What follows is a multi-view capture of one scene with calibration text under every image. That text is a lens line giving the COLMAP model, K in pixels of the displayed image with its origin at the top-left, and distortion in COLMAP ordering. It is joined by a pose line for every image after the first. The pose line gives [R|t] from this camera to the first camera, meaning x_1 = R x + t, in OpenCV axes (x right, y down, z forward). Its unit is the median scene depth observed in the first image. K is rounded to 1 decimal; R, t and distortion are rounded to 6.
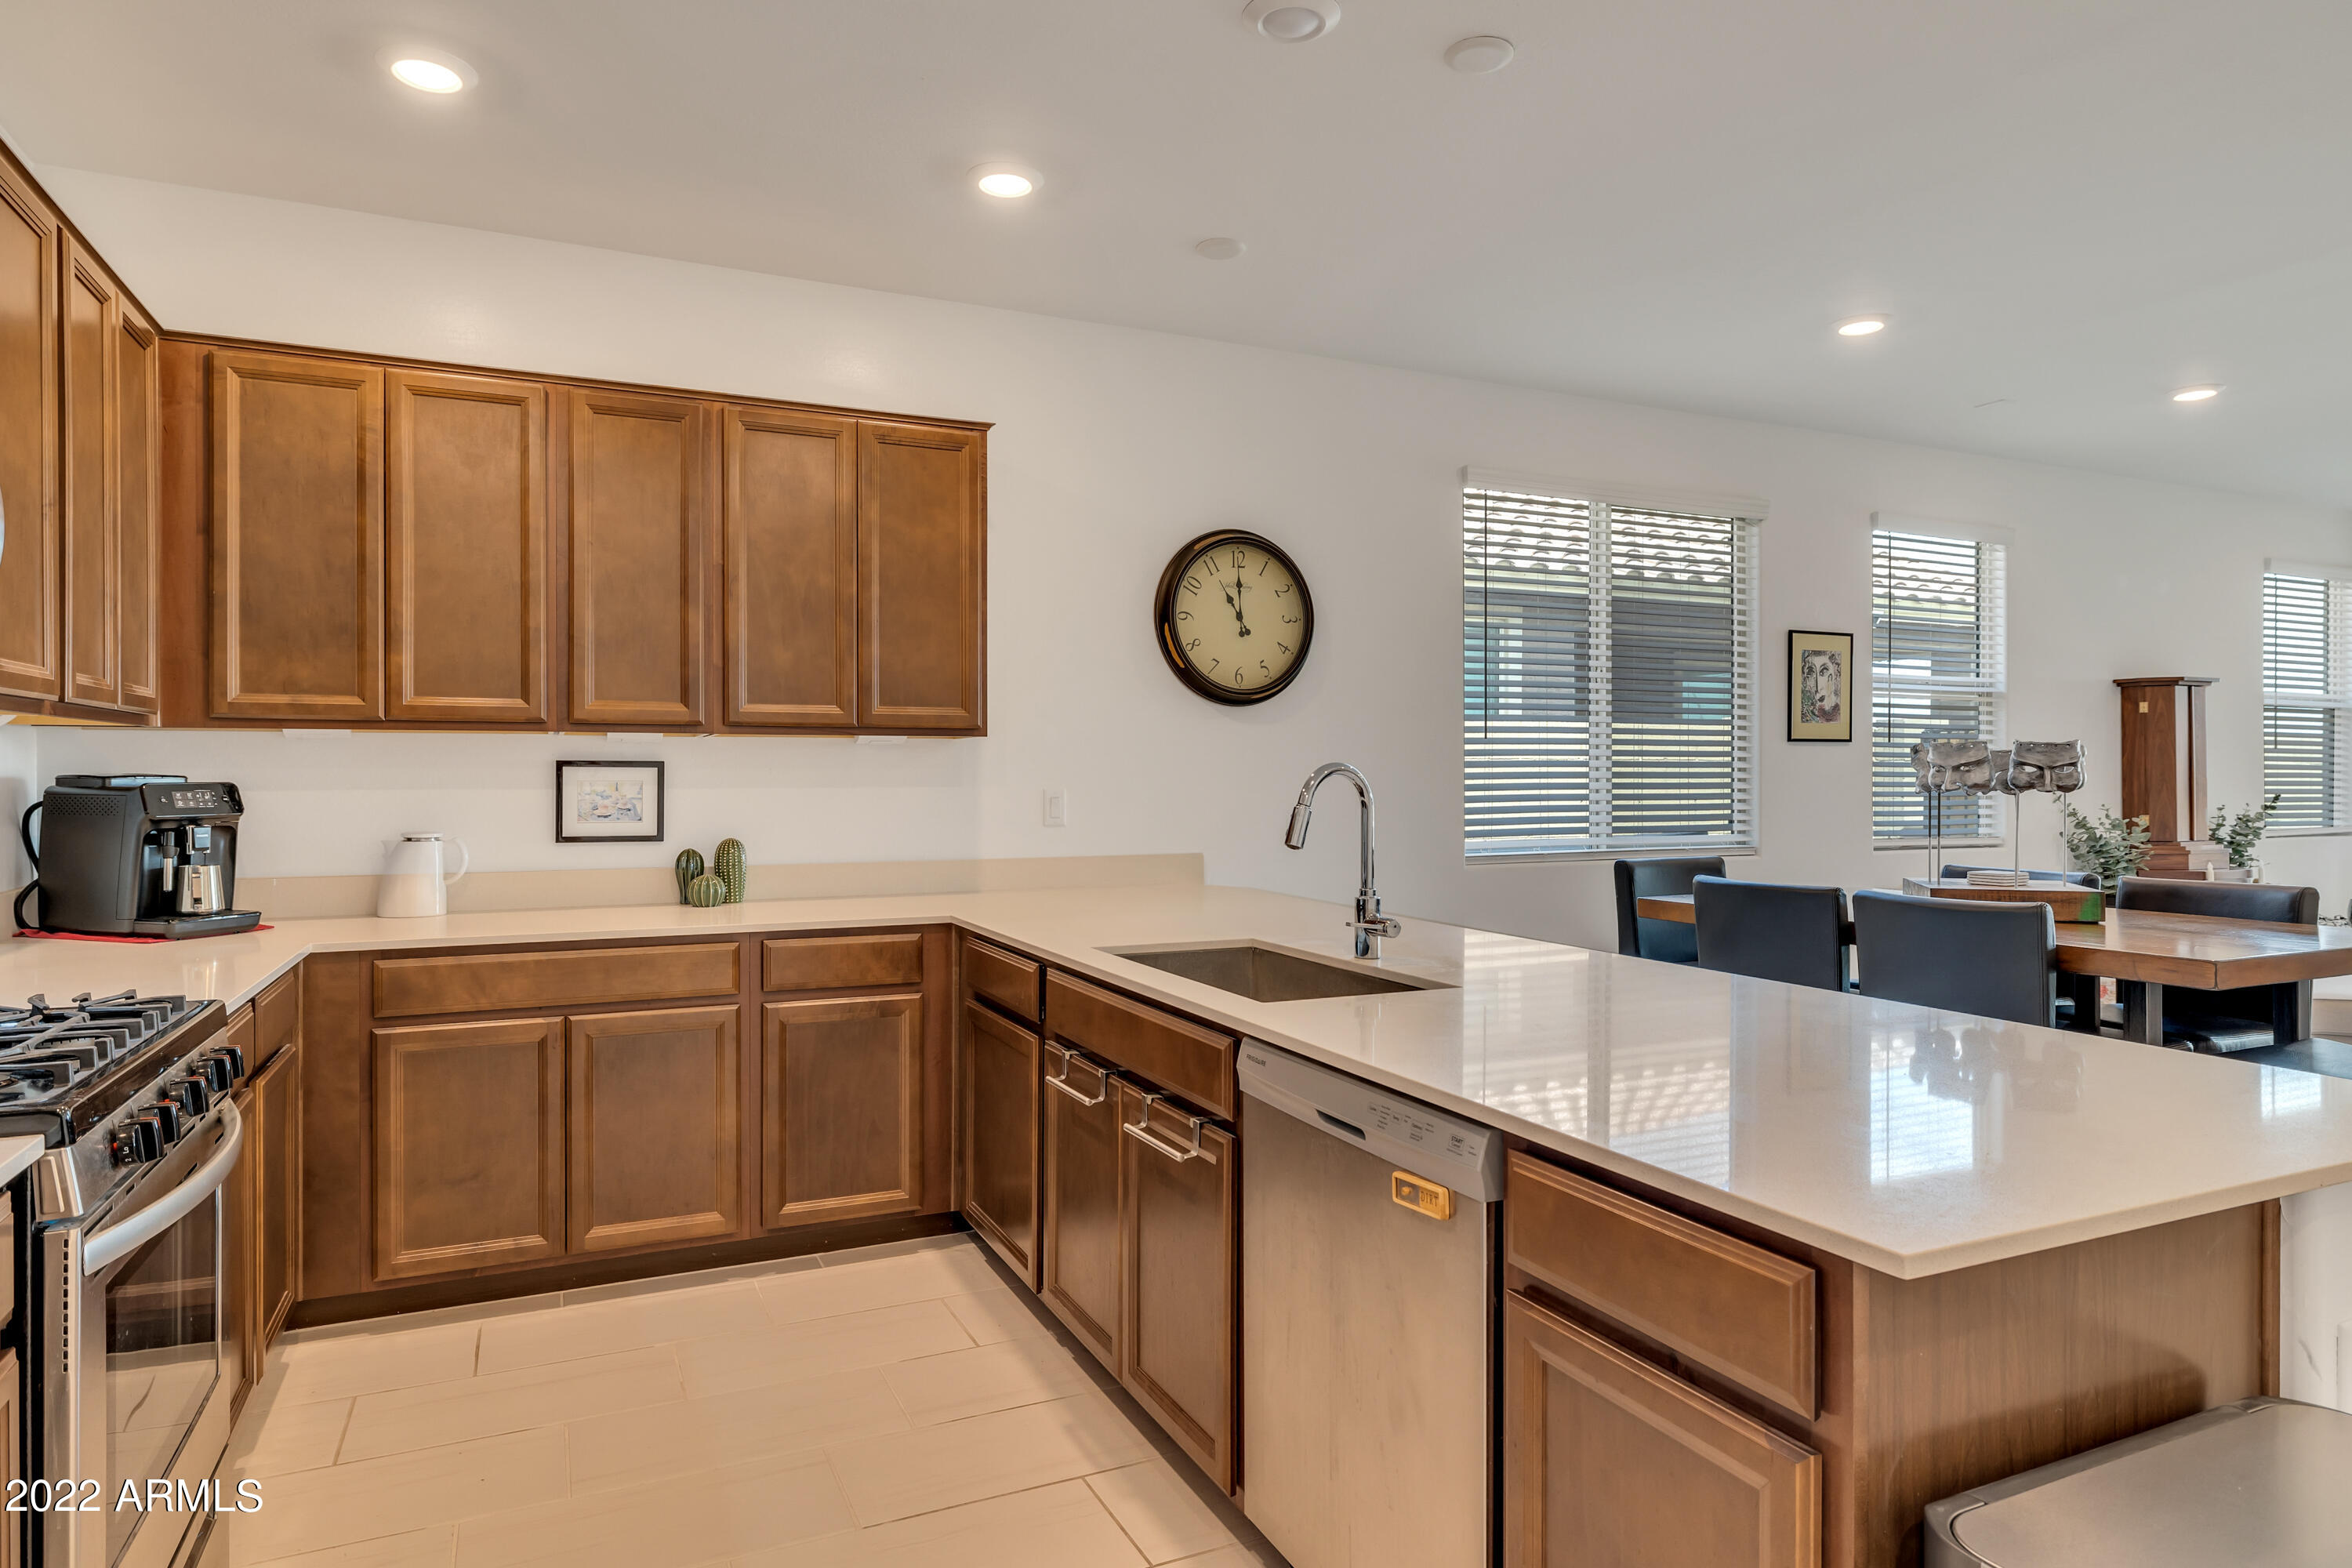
lens RADIAL K [[1322.8, 0, 1142.9], [0, 1322.8, 772.6], [0, 0, 1]] dist [-0.001142, 0.002475]
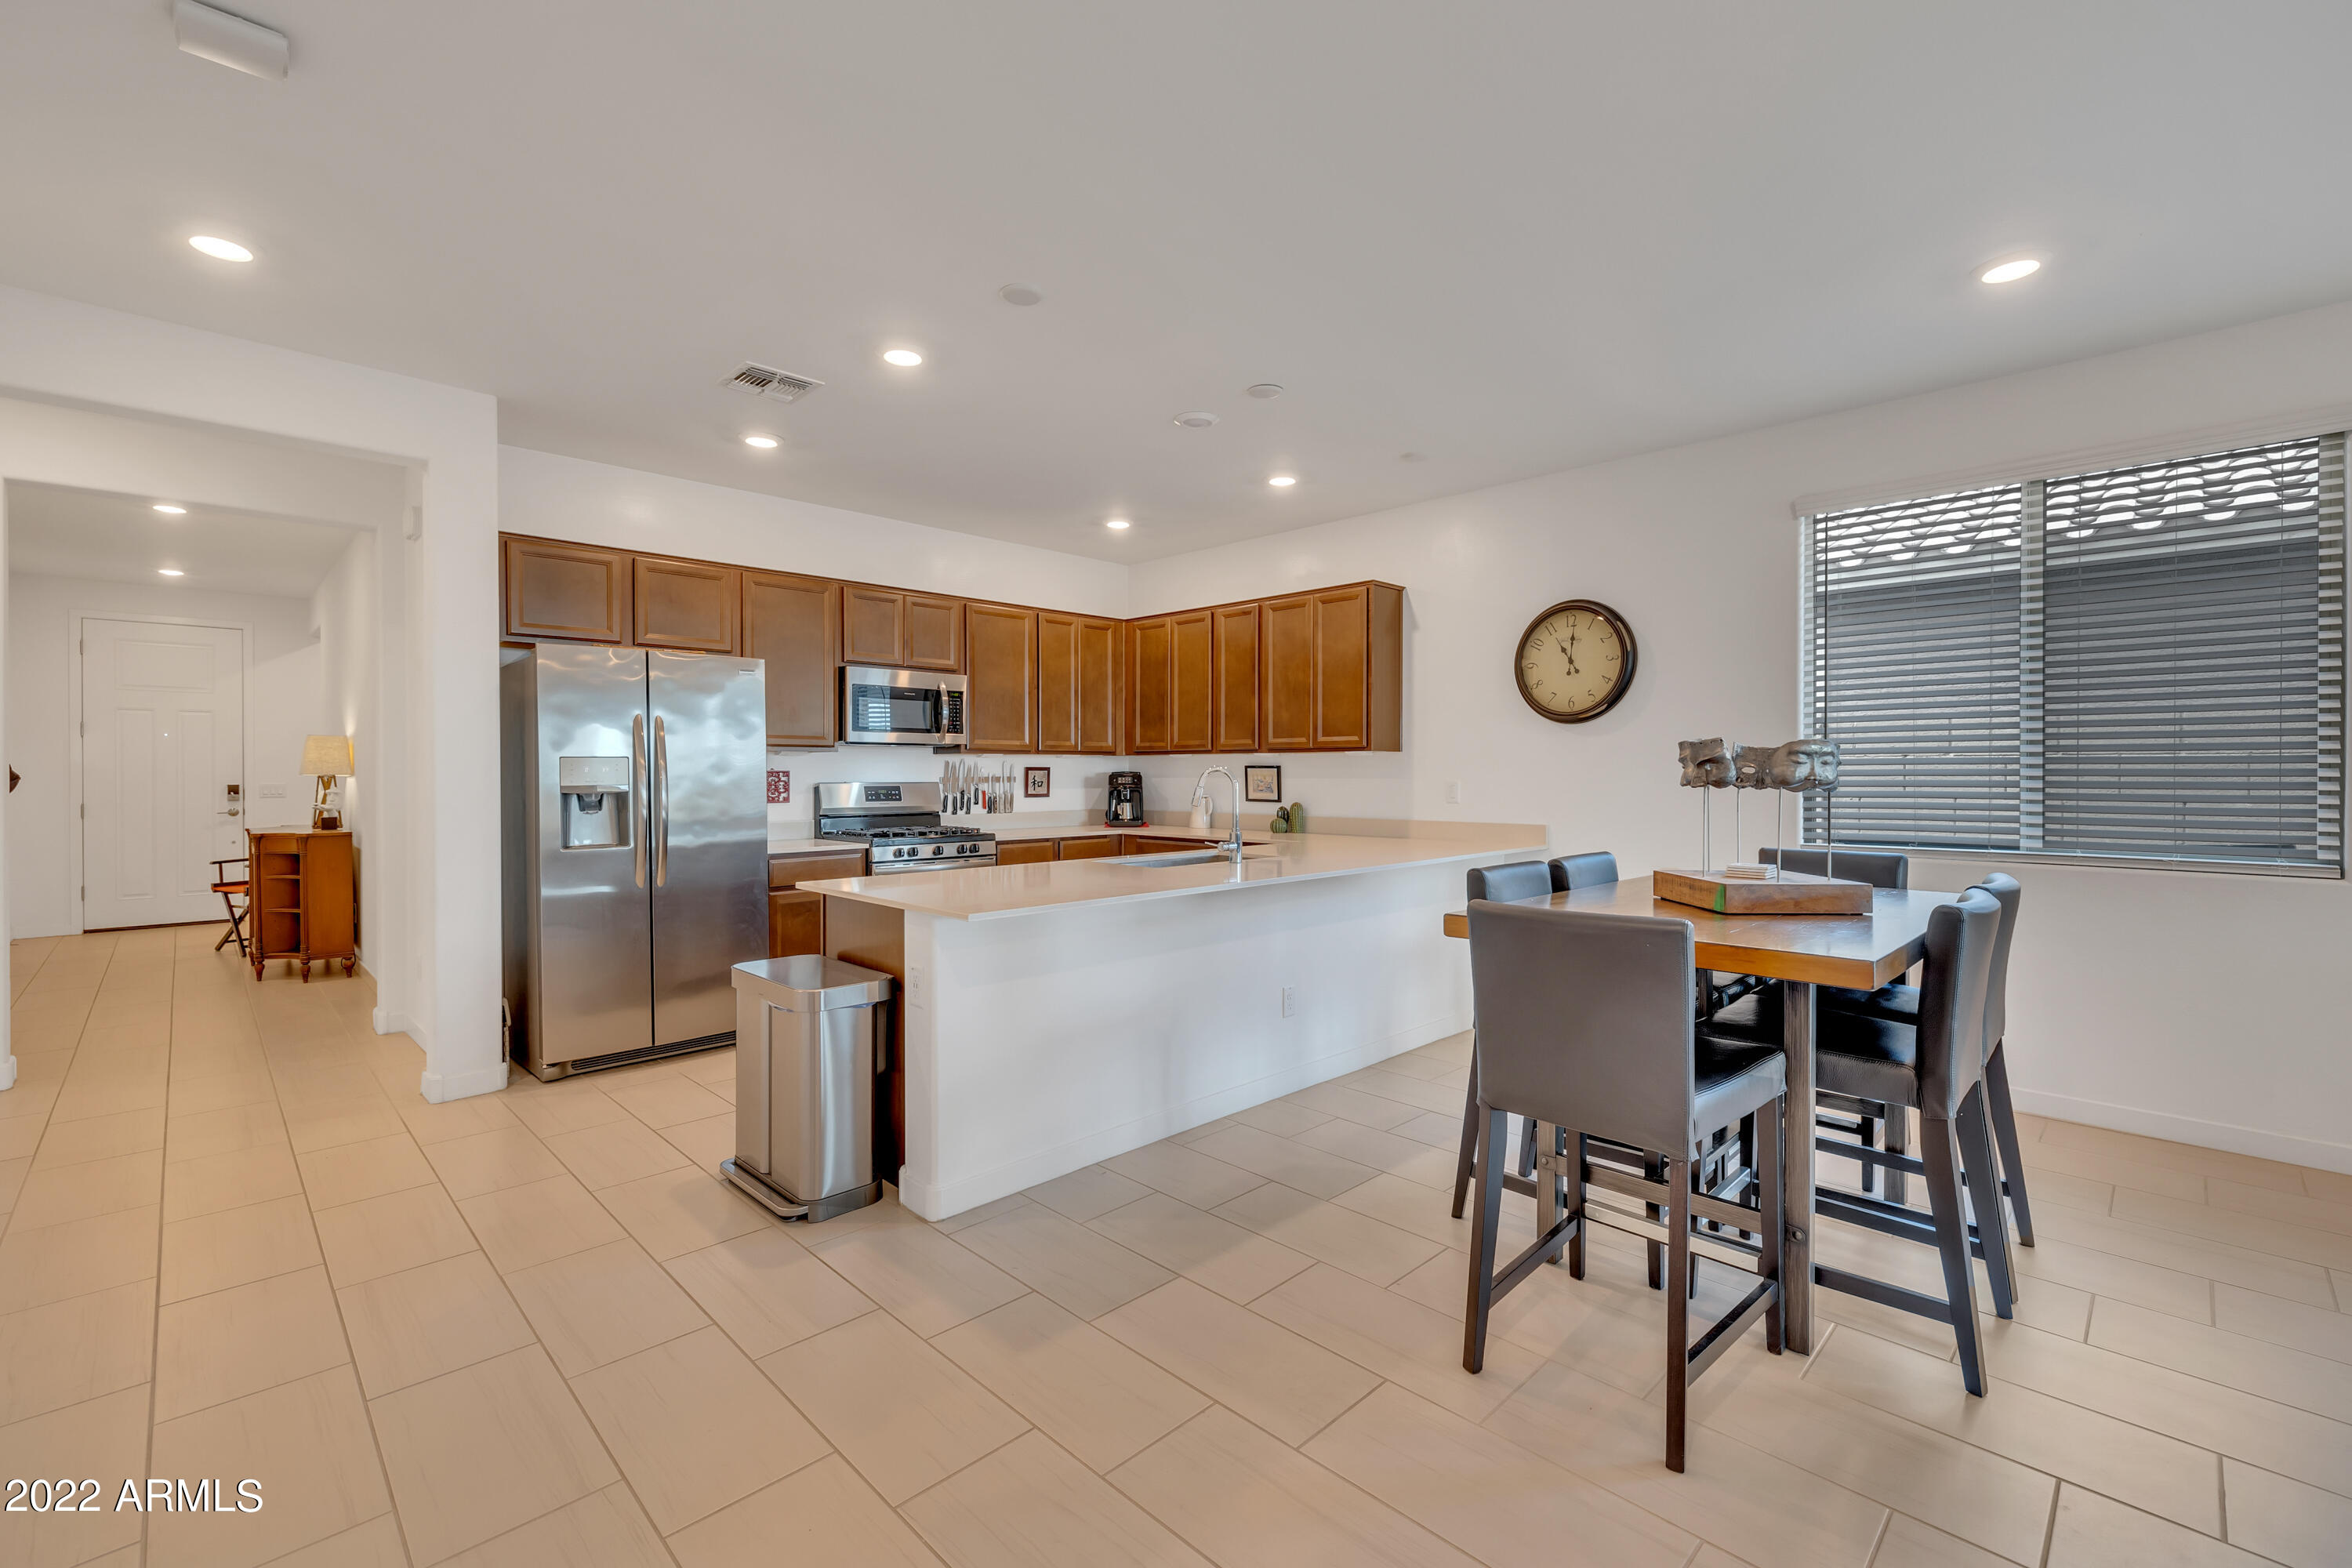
lens RADIAL K [[1007.8, 0, 1183.9], [0, 1007.8, 787.0], [0, 0, 1]] dist [0.007693, 0.000032]
pose [[0.360865, 0.013586, -0.932519, 1.272823], [-0.000653, 0.999897, 0.014315, 0.003084], [0.932618, -0.004557, 0.360837, 0.296794]]
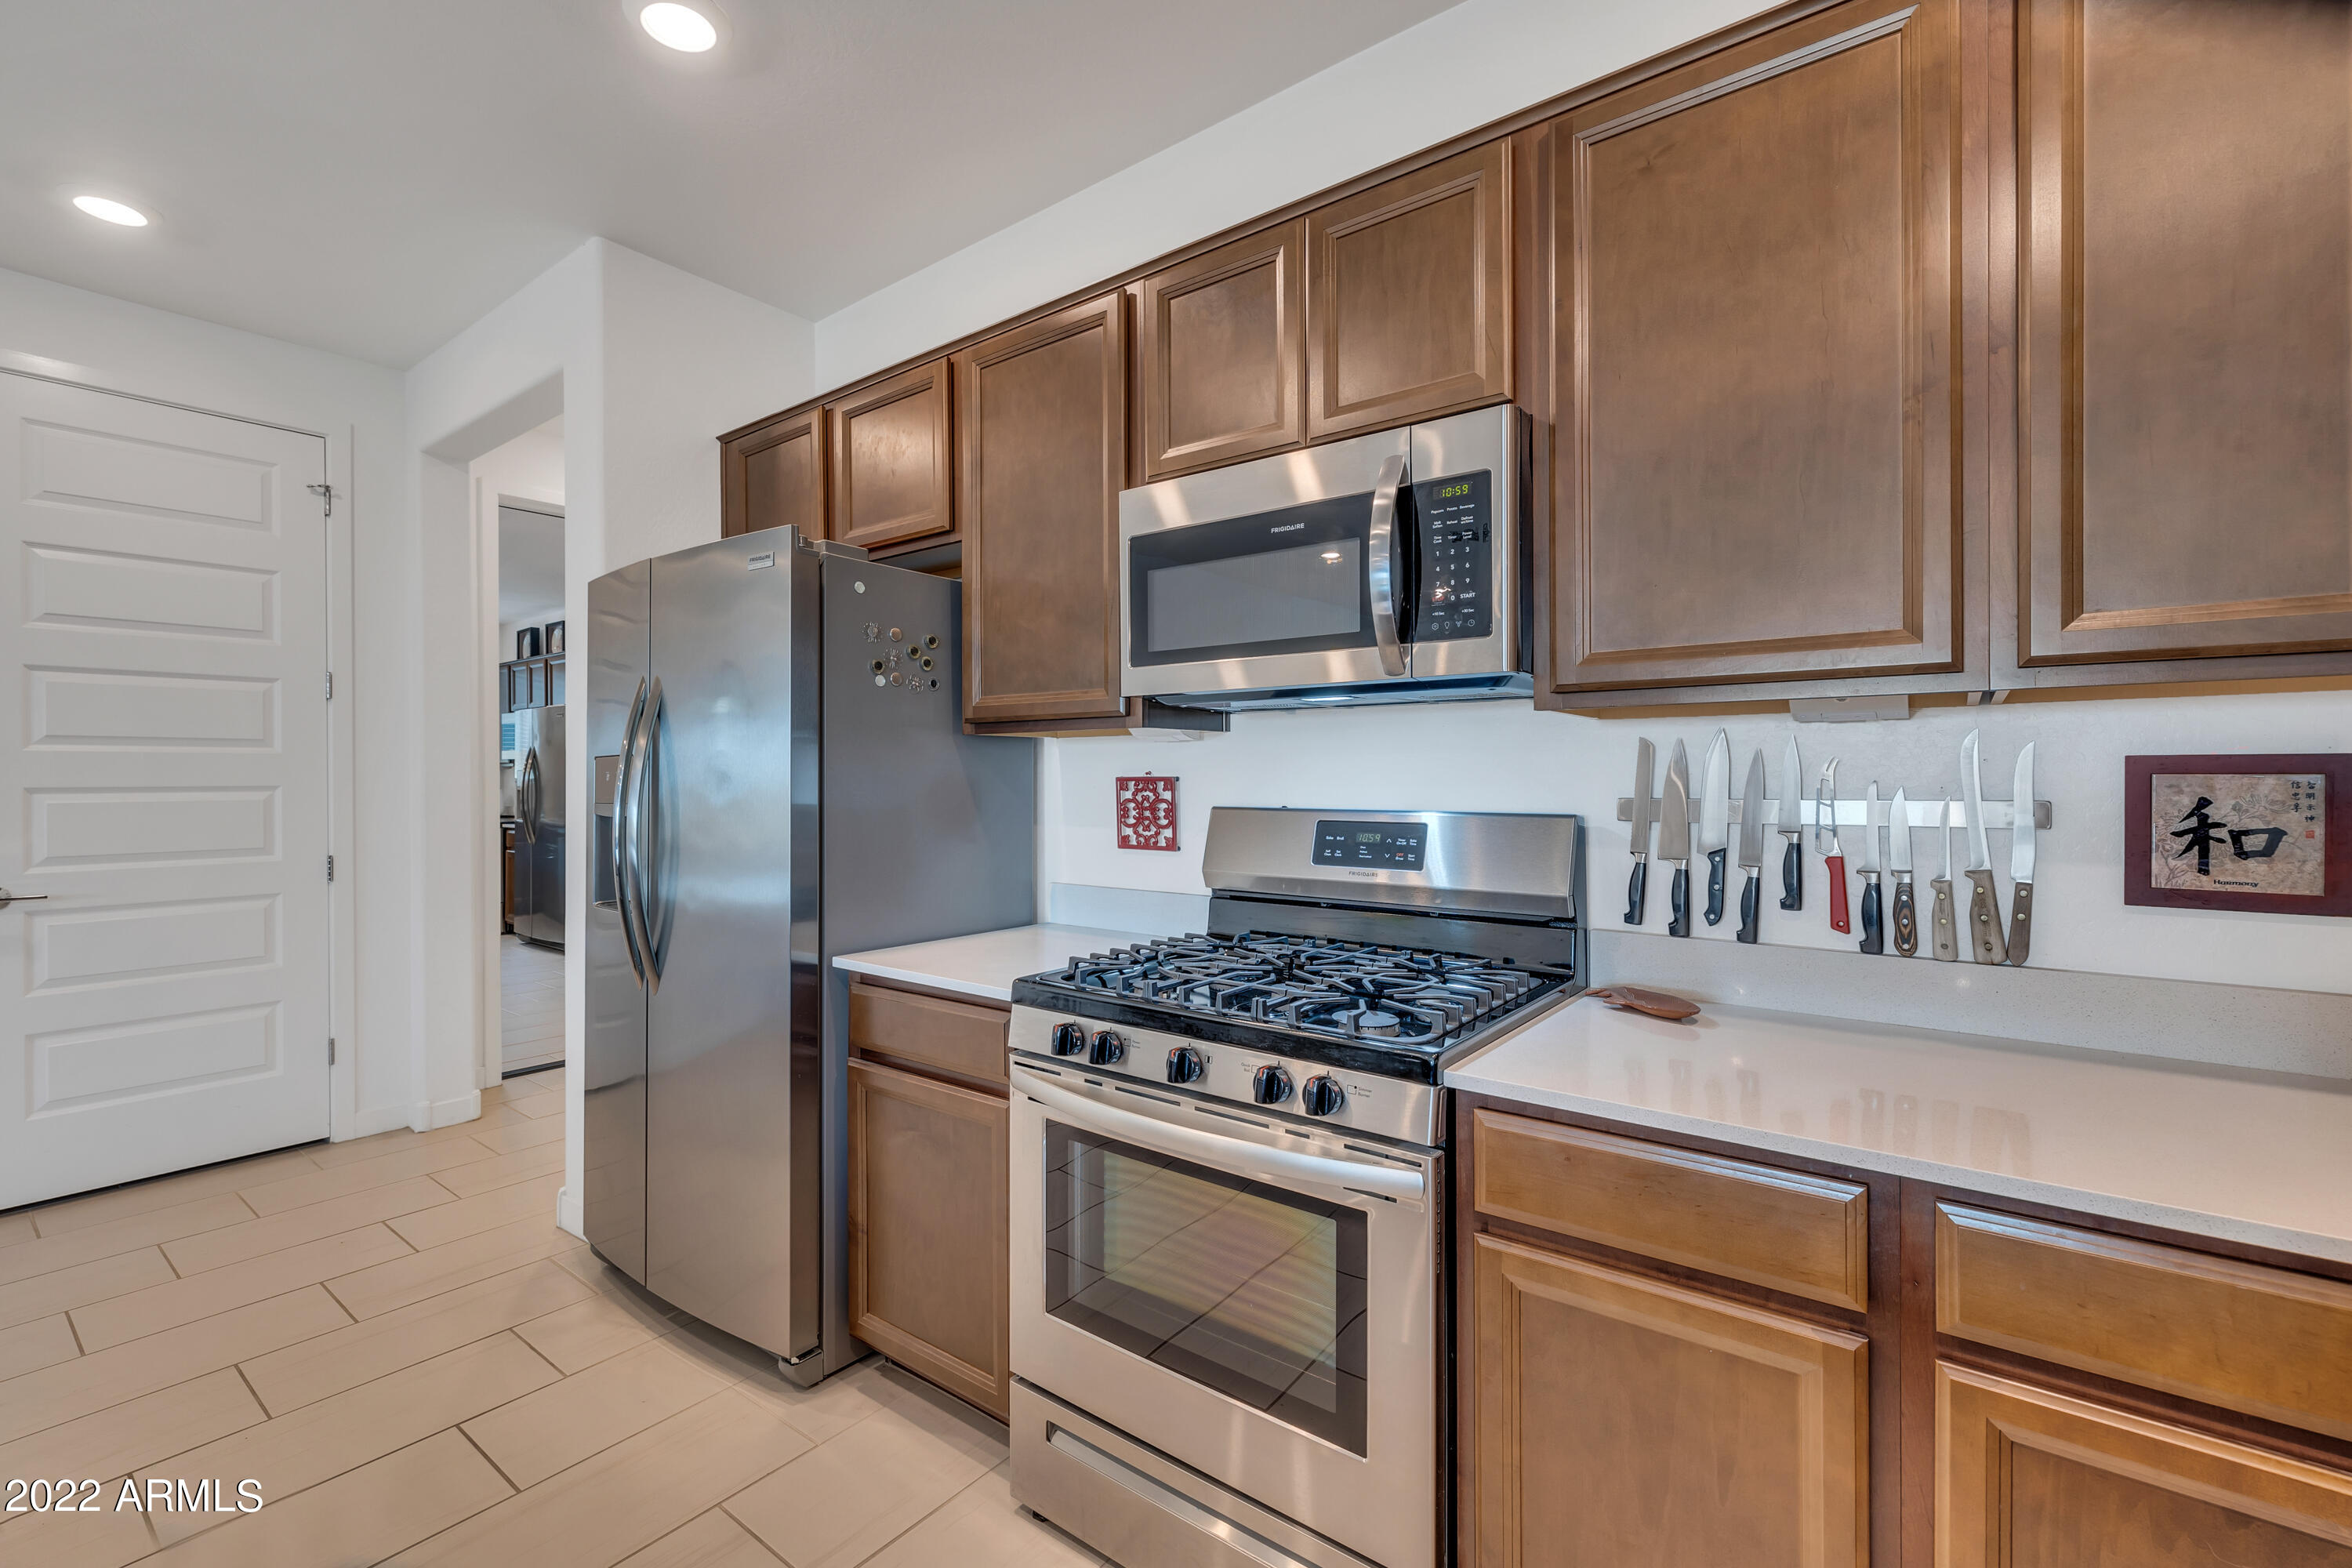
lens RADIAL K [[1007.8, 0, 1143.1], [0, 1007.8, 772.5], [0, 0, 1]] dist [0.007693, 0.000032]
pose [[-0.879672, -0.000723, -0.475580, -0.148785], [0.000758, 0.999995, -0.002923, -0.000296], [0.475580, -0.002931, -0.879668, 0.898090]]
